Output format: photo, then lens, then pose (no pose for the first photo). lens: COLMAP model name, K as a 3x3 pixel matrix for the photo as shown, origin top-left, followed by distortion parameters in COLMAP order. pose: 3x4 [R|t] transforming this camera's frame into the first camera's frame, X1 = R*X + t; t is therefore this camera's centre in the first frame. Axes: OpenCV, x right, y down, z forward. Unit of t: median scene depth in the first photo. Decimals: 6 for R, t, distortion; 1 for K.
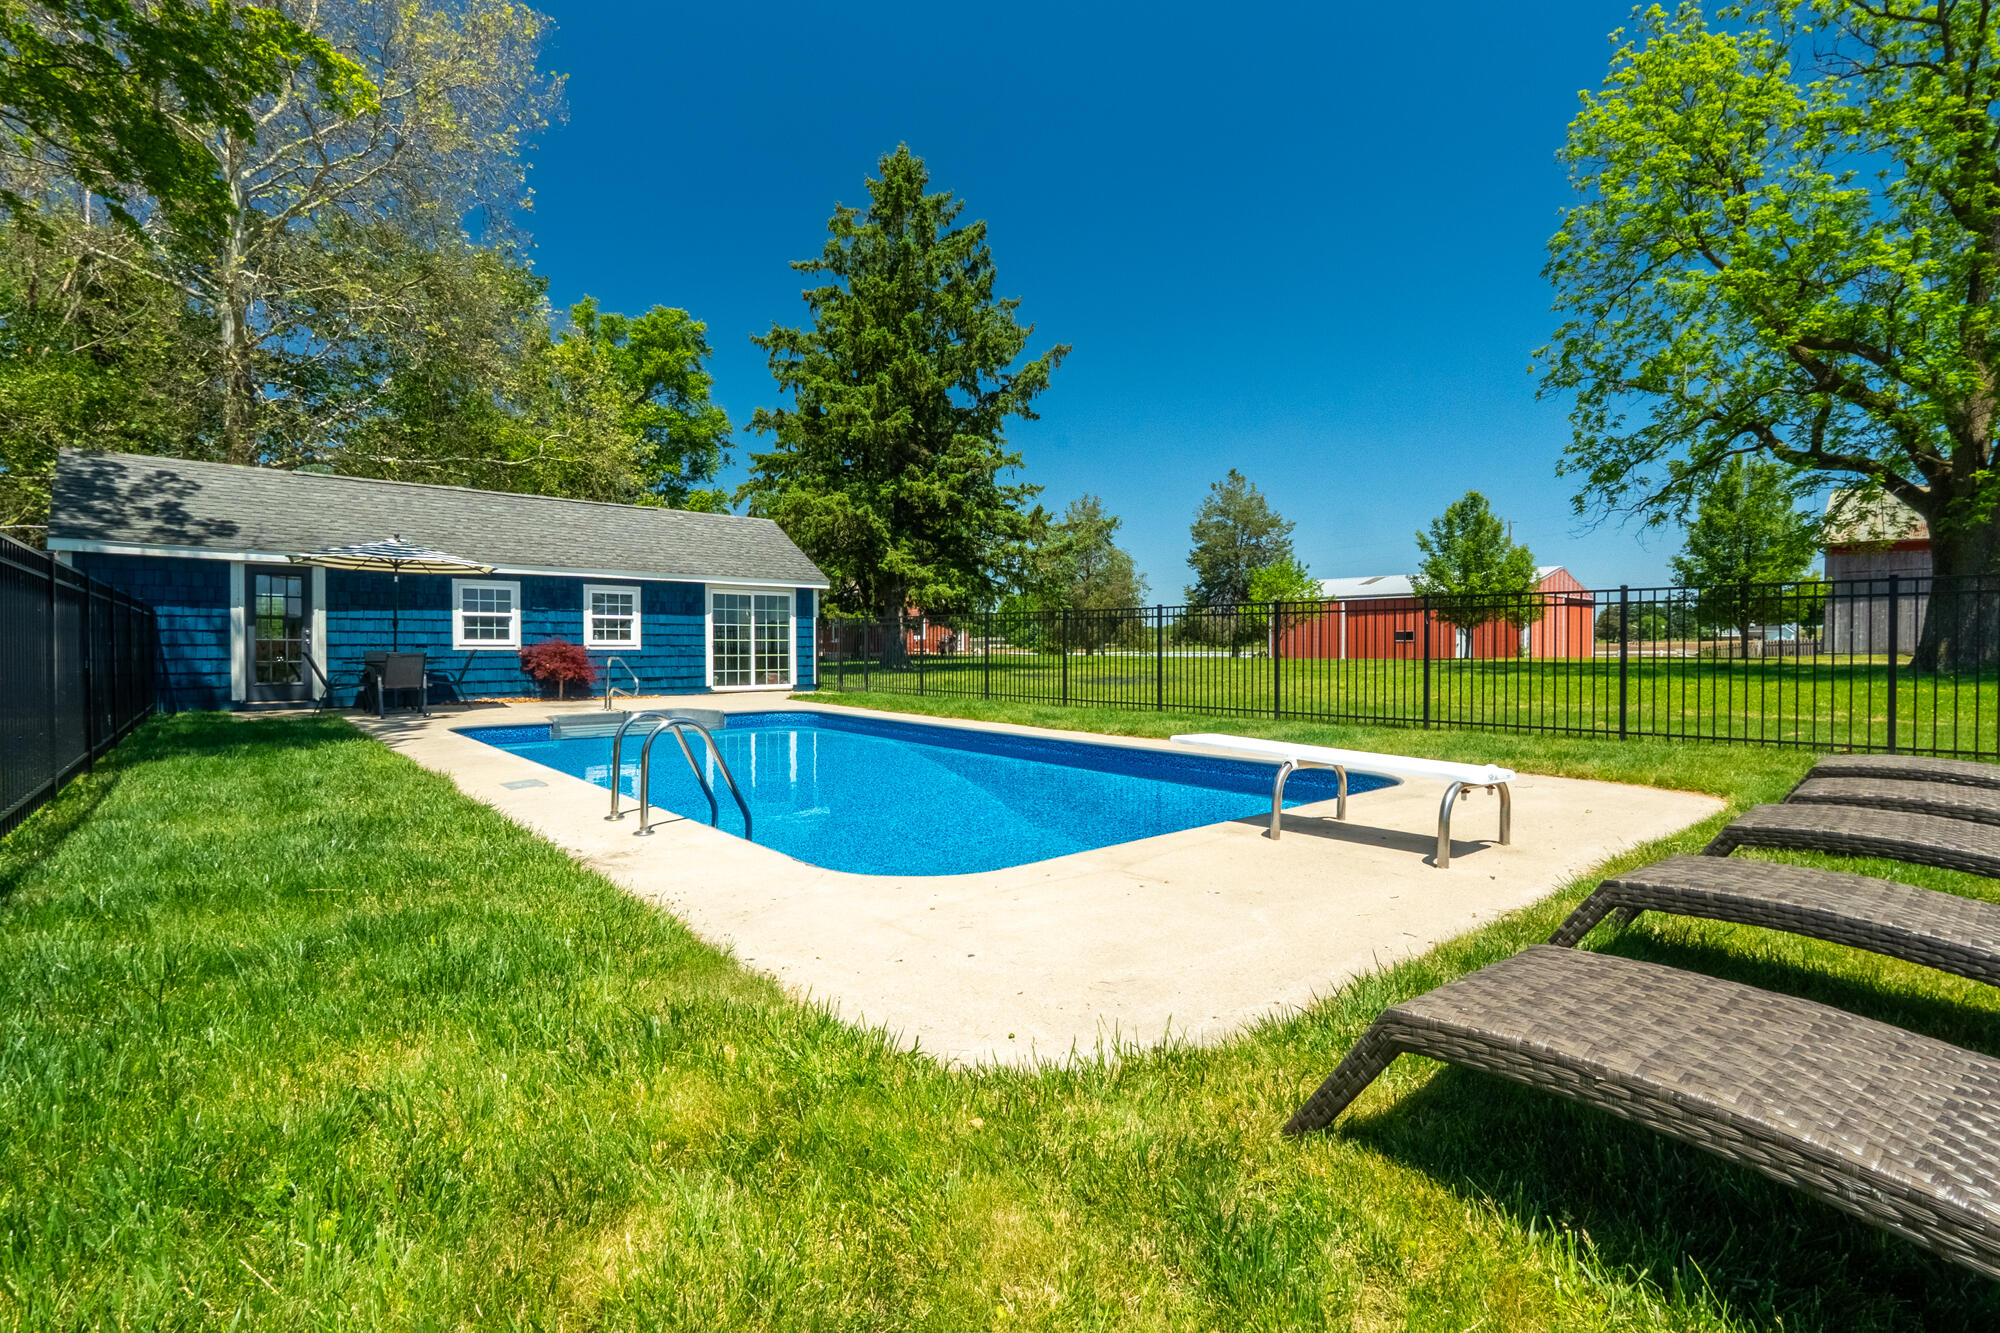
lens RADIAL K [[917.3, 0, 1000.0], [0, 917.3, 666.5], [0, 0, 1]] dist [0.000171, -0.000028]
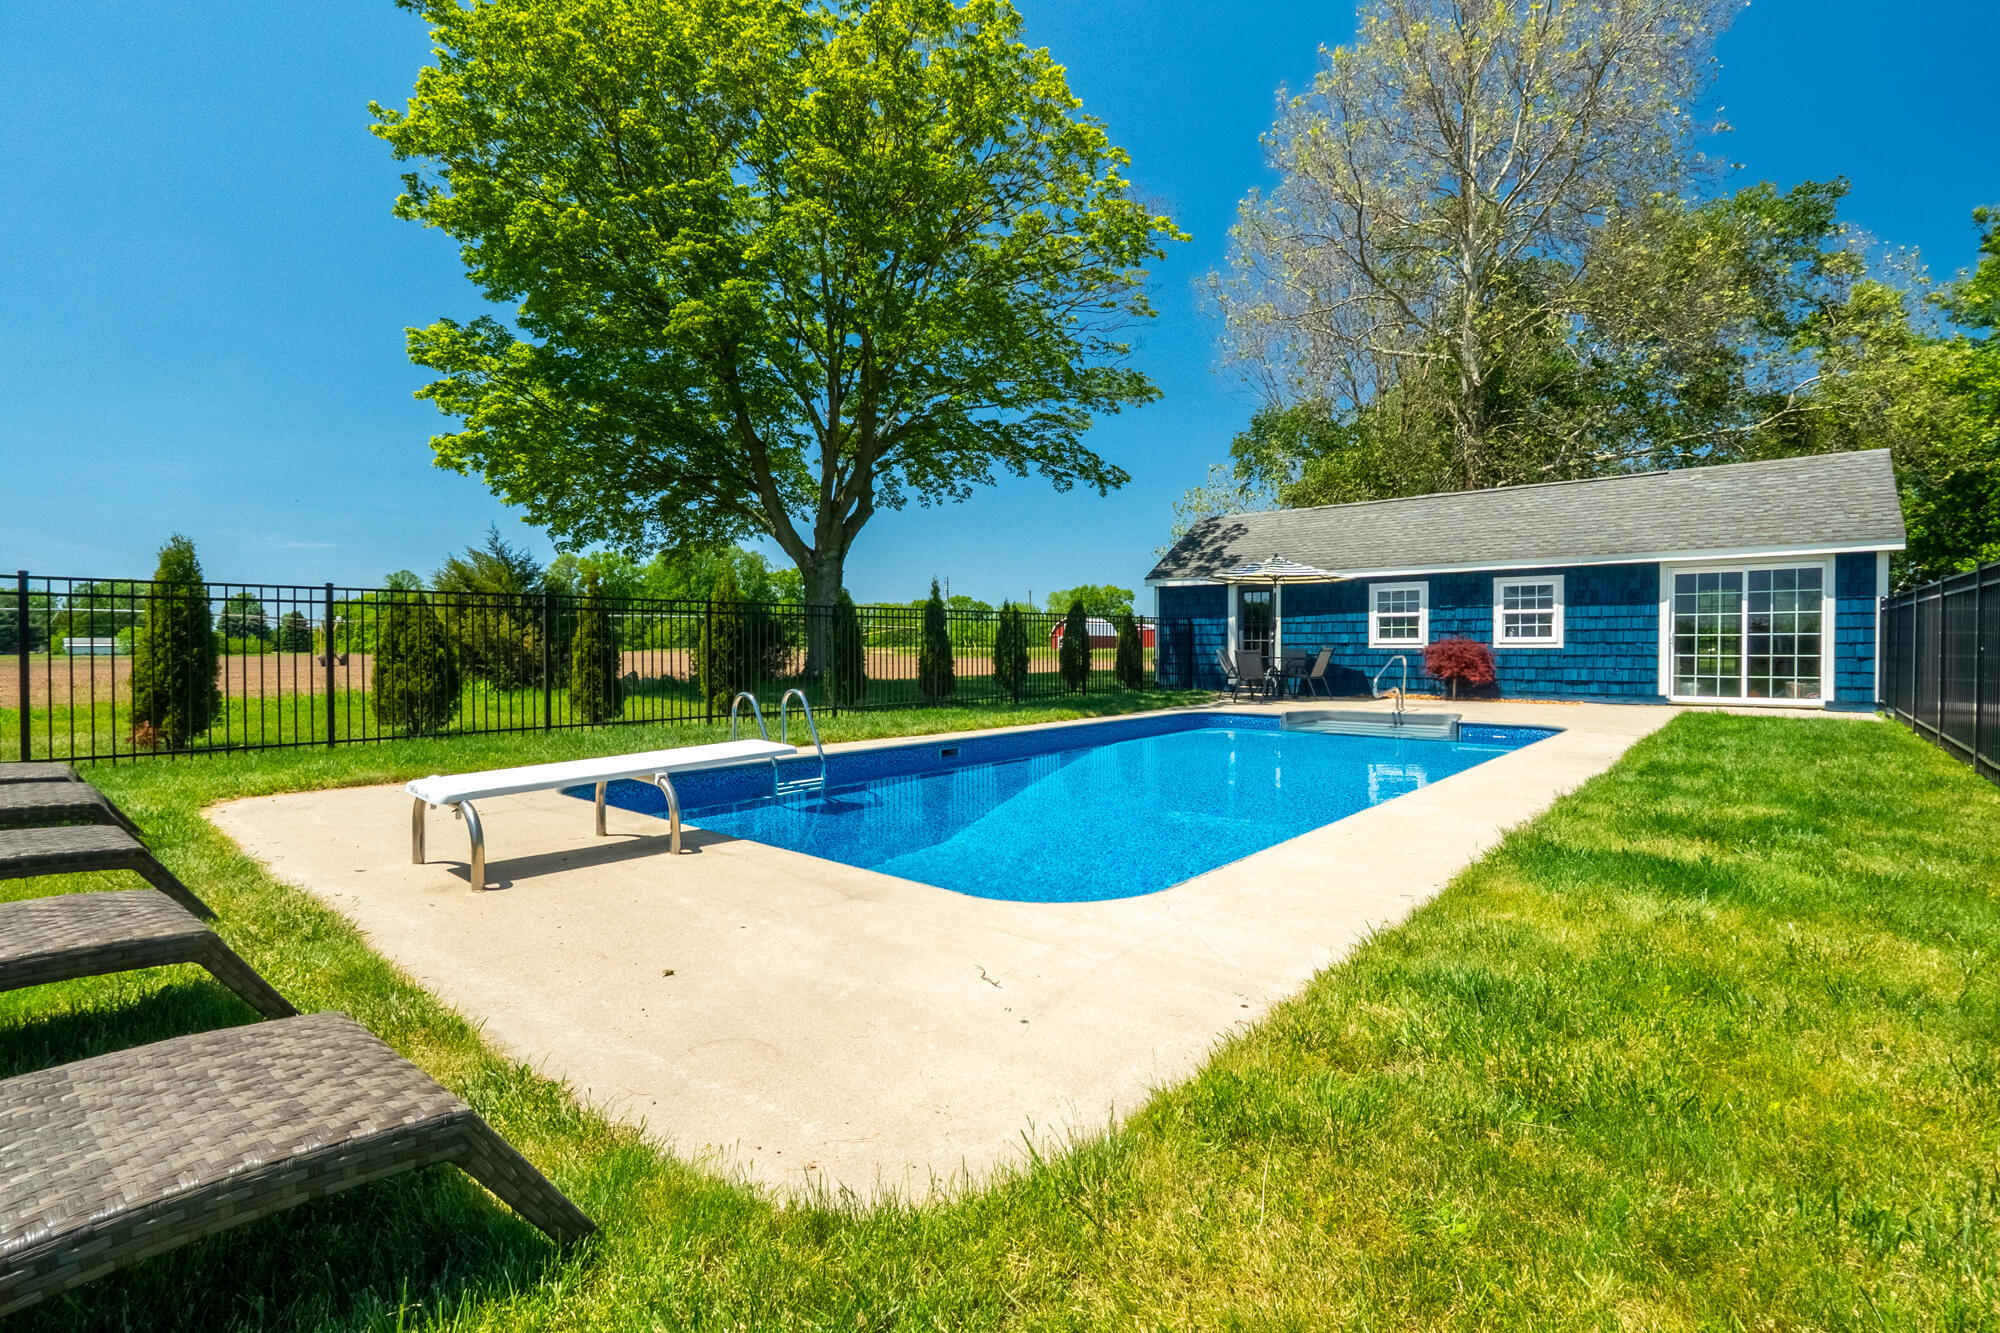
lens RADIAL K [[917.3, 0, 1000.0], [0, 917.3, 666.5], [0, 0, 1]] dist [0.000171, -0.000028]
pose [[0.164340, 0.020982, -0.986181, 0.379914], [-0.016433, 0.999693, 0.018531, -0.008255], [0.986267, 0.013161, 0.164634, 0.343211]]
